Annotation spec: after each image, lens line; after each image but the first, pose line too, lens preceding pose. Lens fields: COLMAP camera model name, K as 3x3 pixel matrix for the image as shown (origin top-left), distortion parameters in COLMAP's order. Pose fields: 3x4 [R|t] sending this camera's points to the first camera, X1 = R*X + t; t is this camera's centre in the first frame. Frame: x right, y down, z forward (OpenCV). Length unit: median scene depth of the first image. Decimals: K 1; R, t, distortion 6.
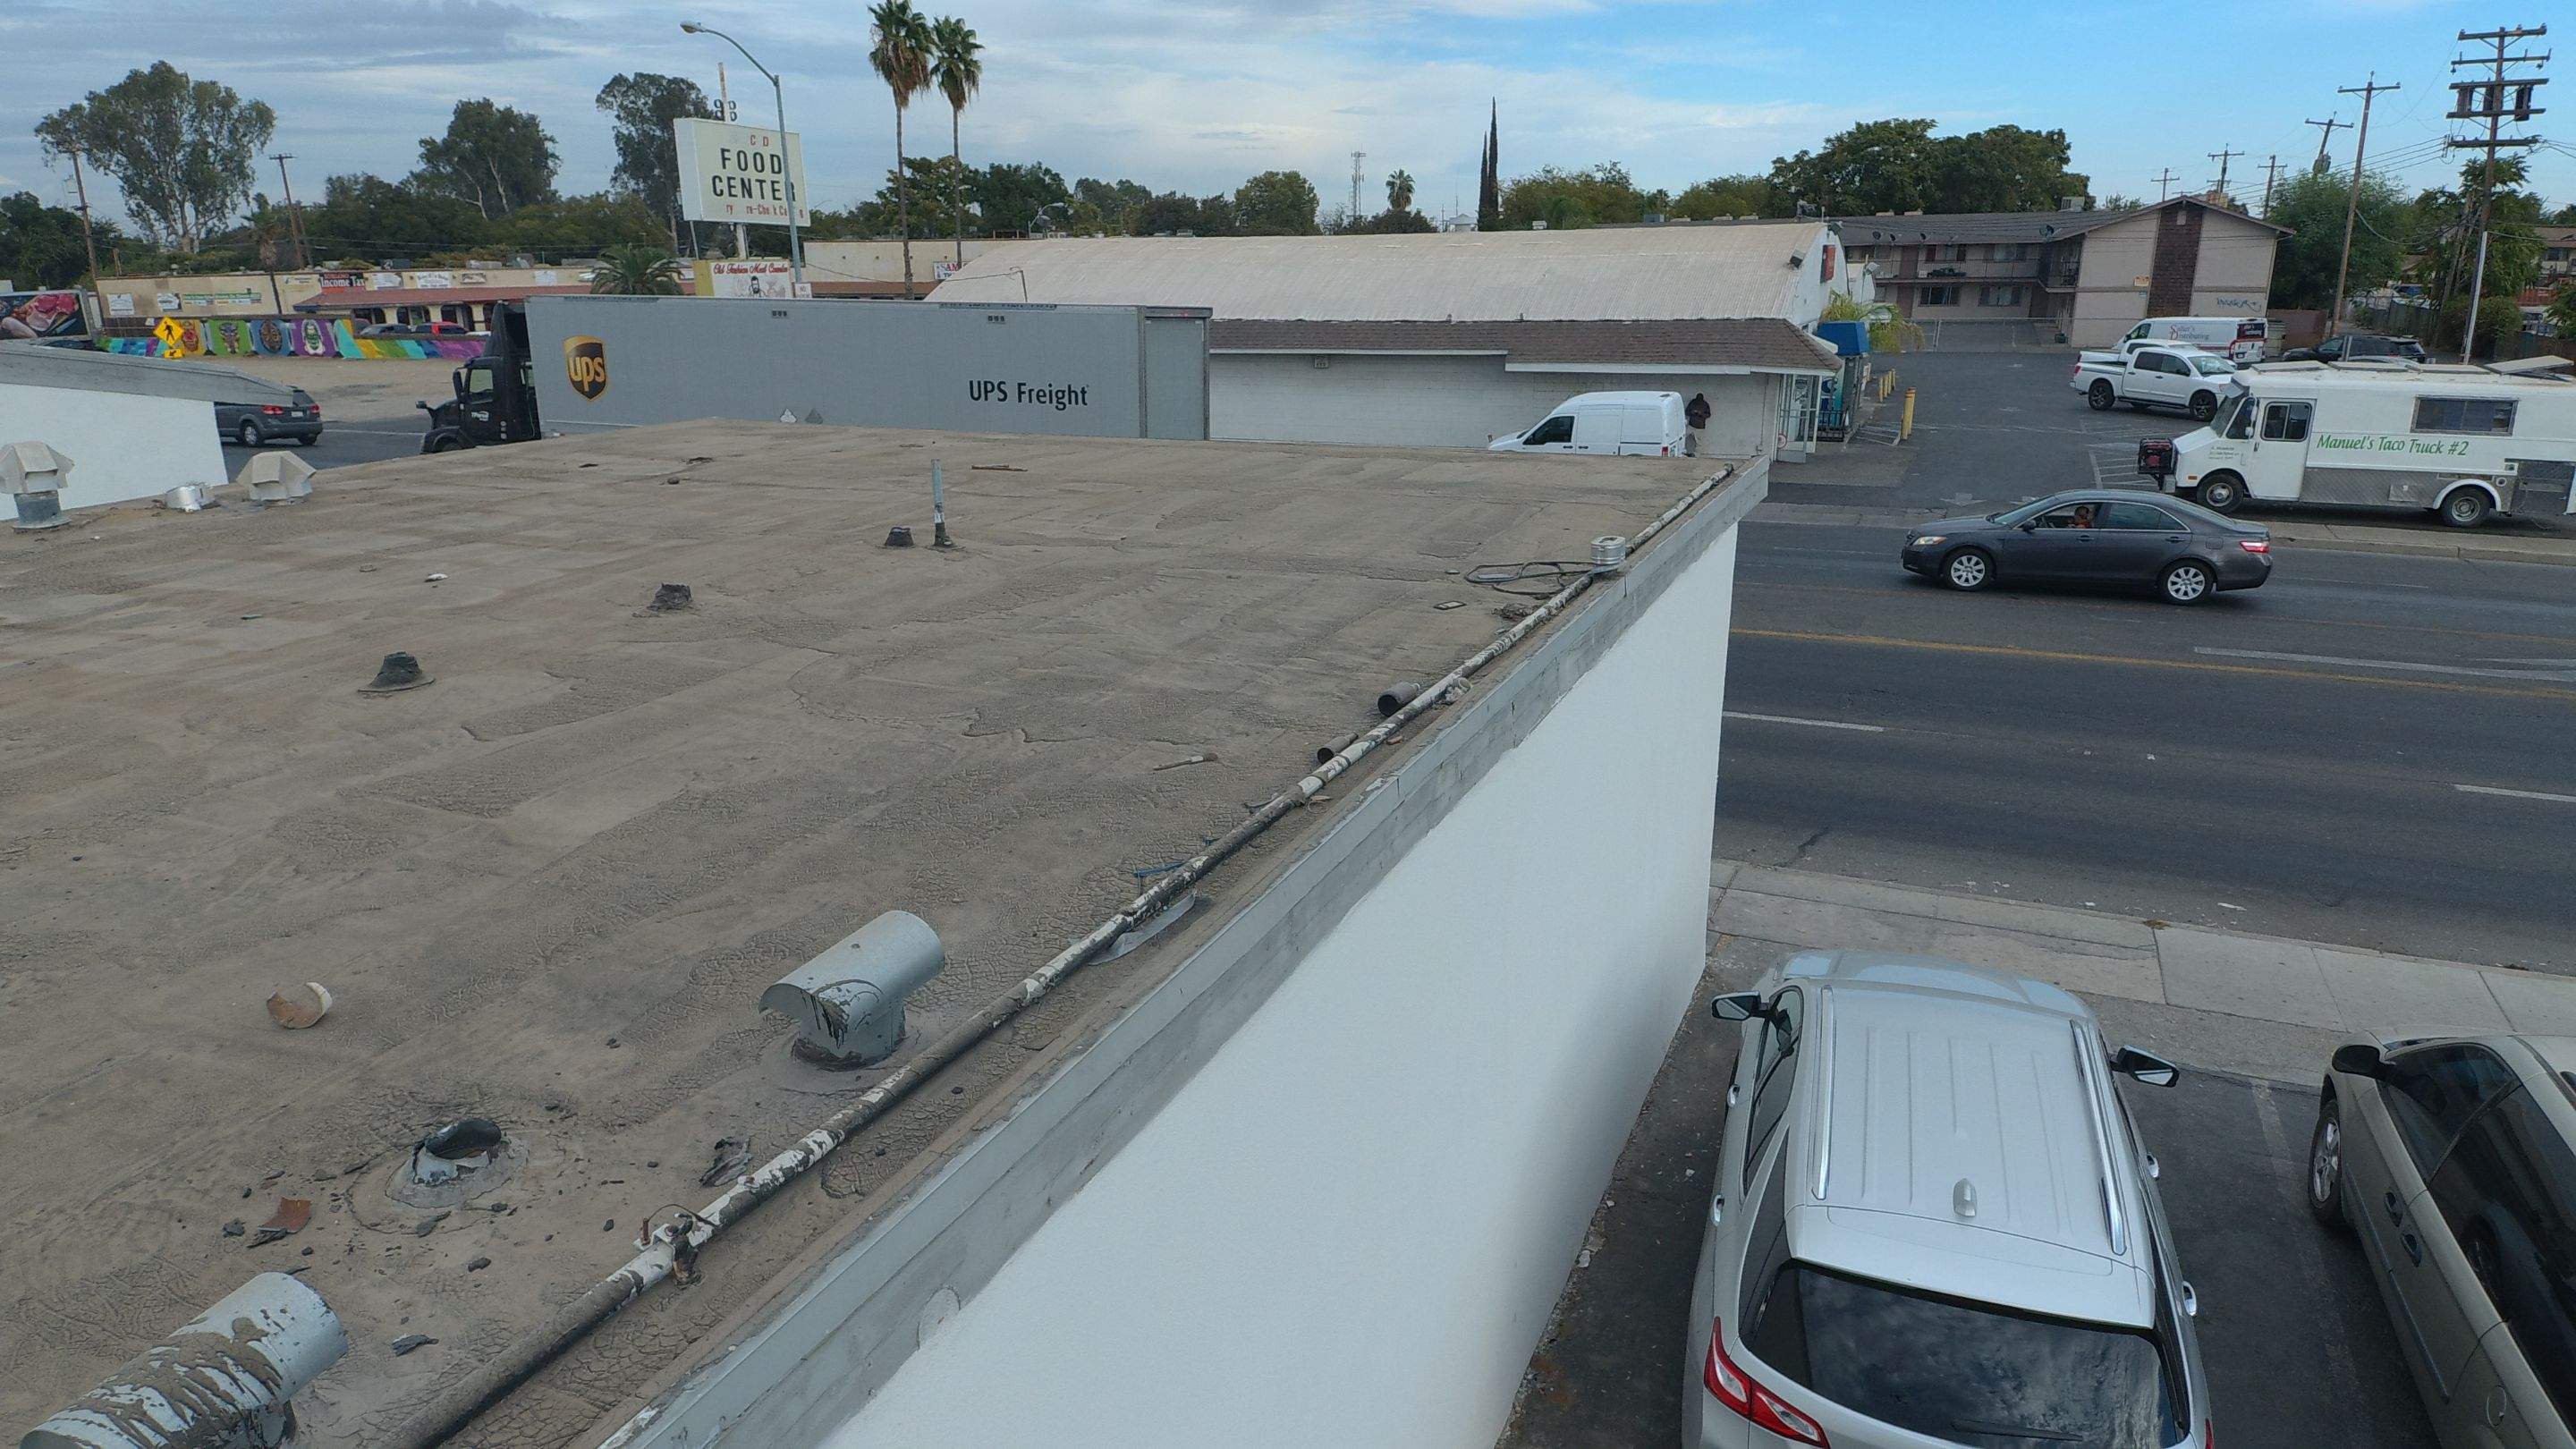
lens RADIAL K [[1544.5, 0, 1289.4], [0, 1544.5, 756.6], [0, 0, 1]] dist [0.064231, -0.088476]
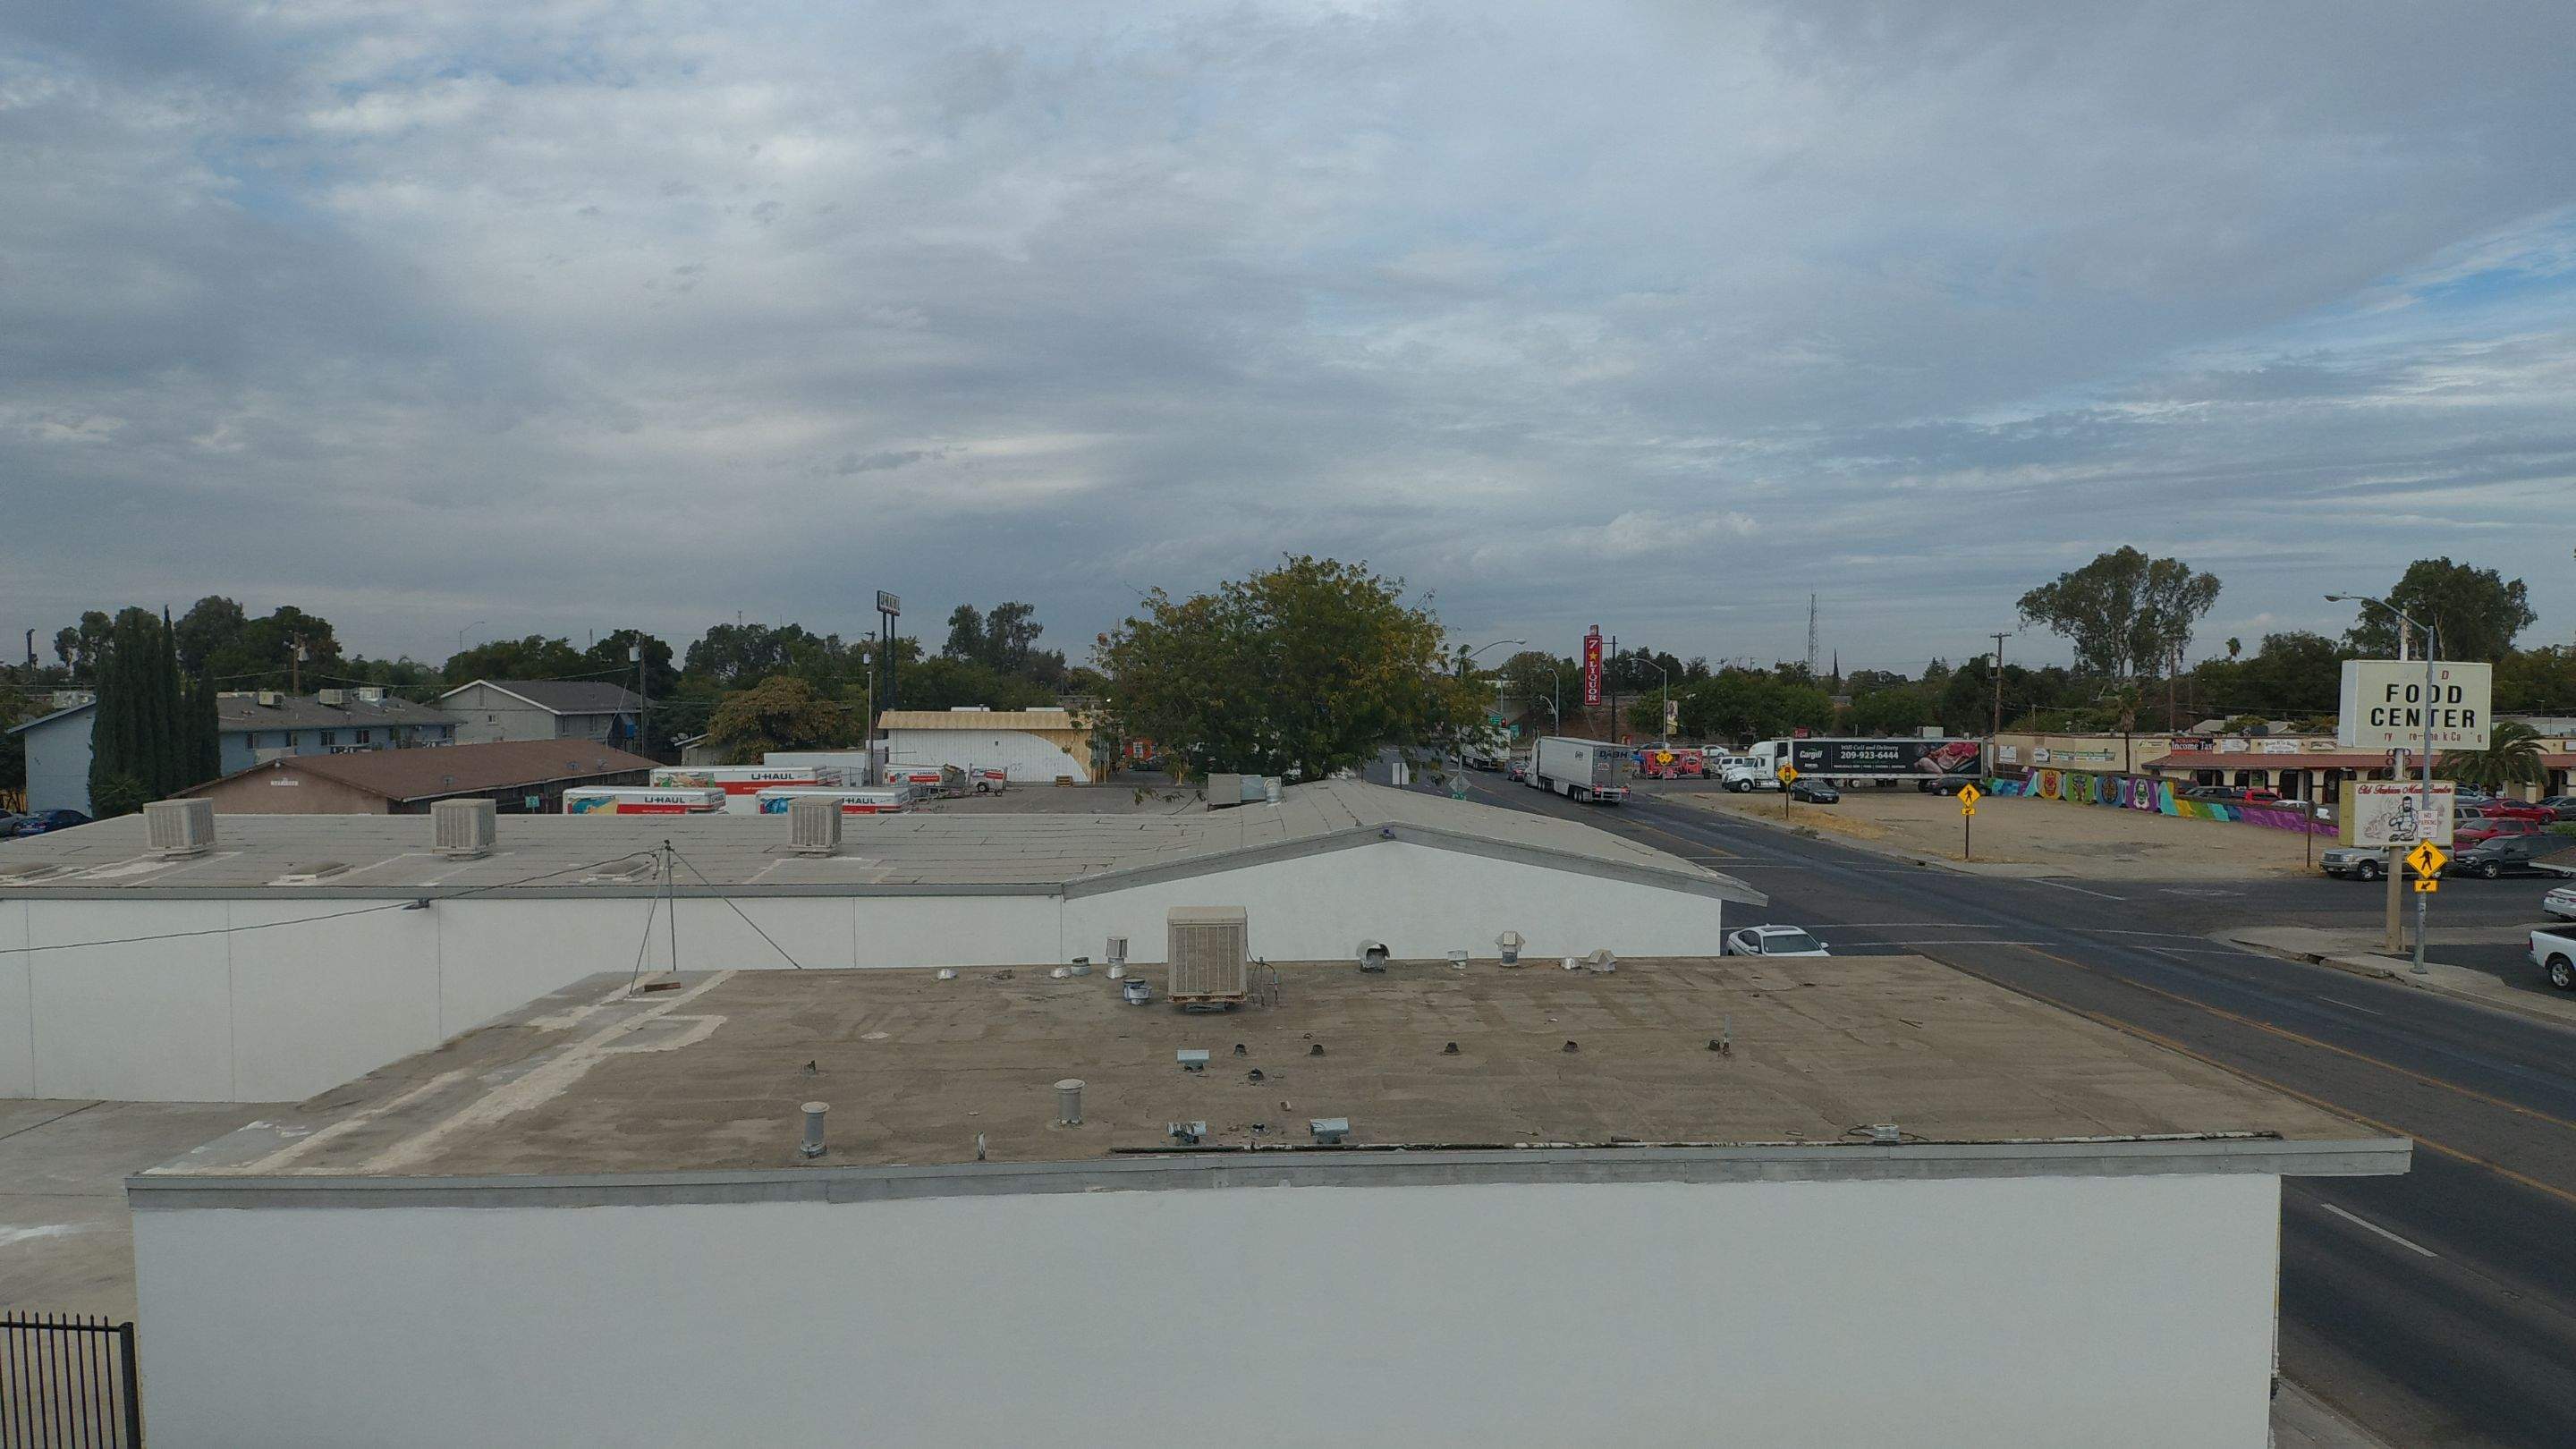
lens RADIAL K [[1540.7, 0, 1292.3], [0, 1540.7, 749.5], [0, 0, 1]] dist [0.091269, -0.125432]
pose [[0.441837, 0.044924, -0.895970, 0.128399], [-0.281705, 0.955173, -0.091028, -0.016297], [0.851717, 0.292619, 0.434687, -0.048045]]
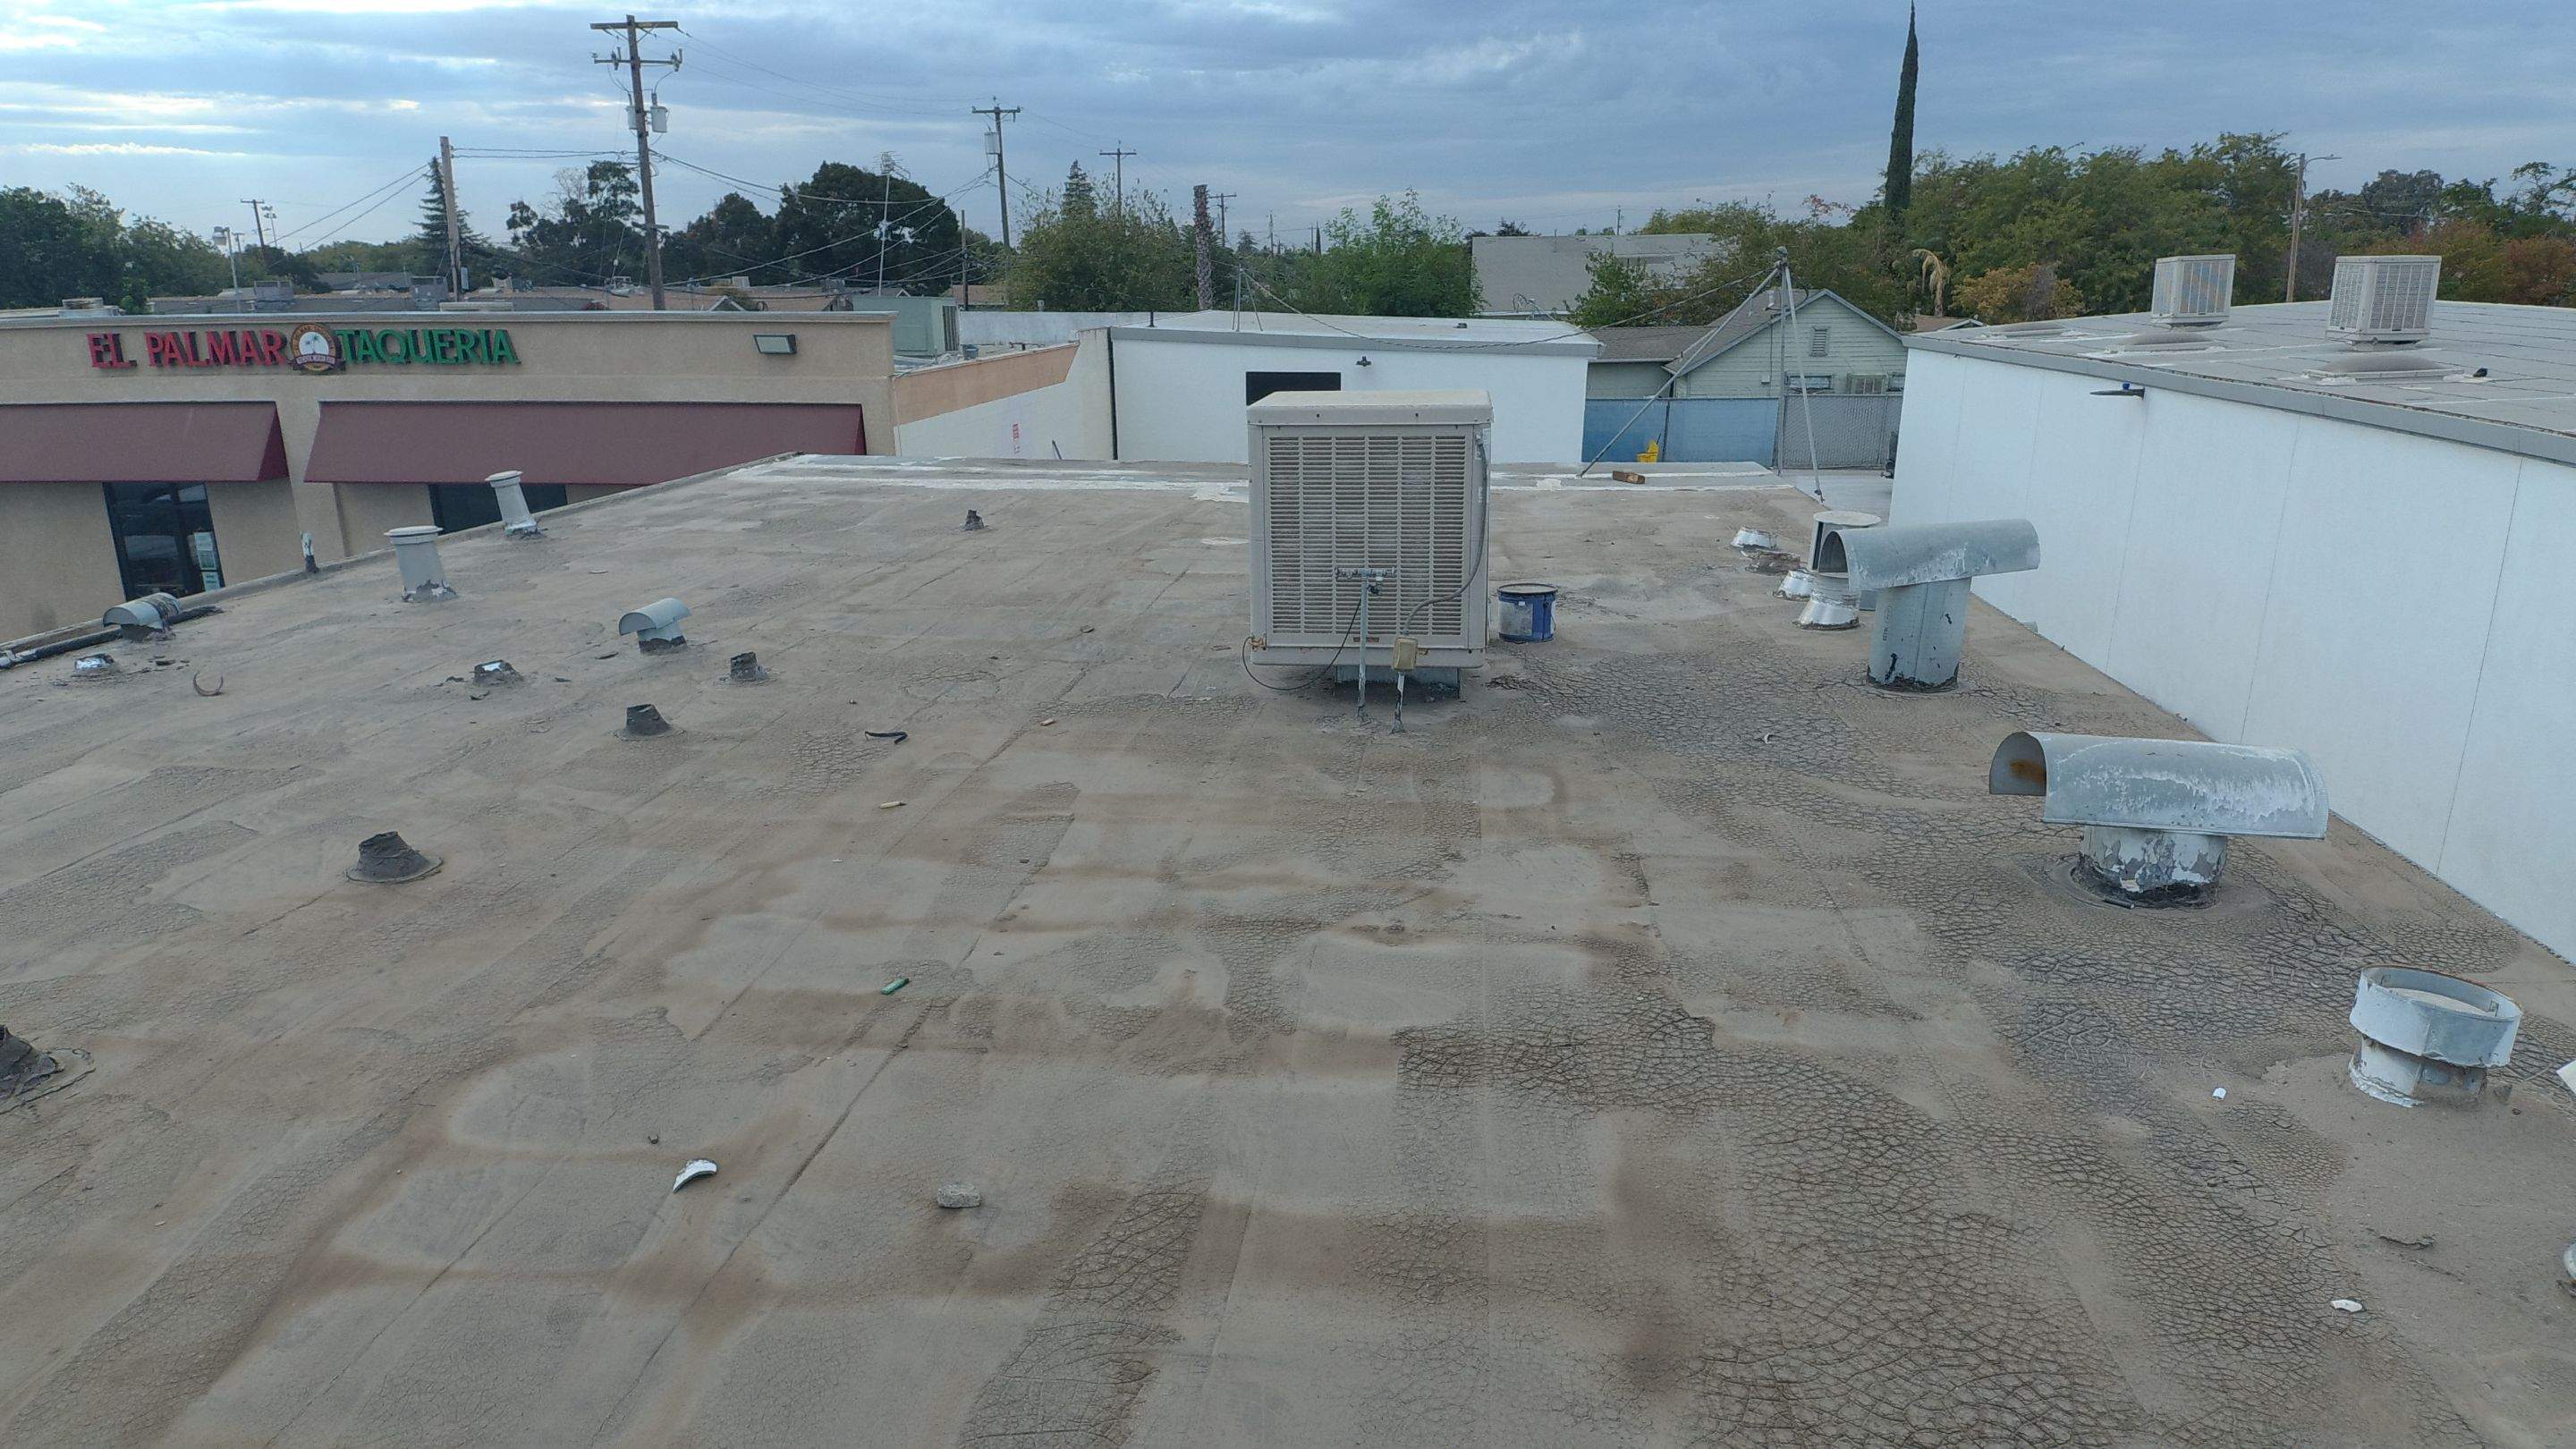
lens RADIAL K [[1540.7, 0, 1292.3], [0, 1540.7, 749.5], [0, 0, 1]] dist [0.091269, -0.125432]
pose [[-0.952714, 0.104875, -0.285198, -0.052194], [-0.077126, 0.824364, 0.560782, -0.038751], [0.293919, 0.556261, -0.777294, 0.114685]]
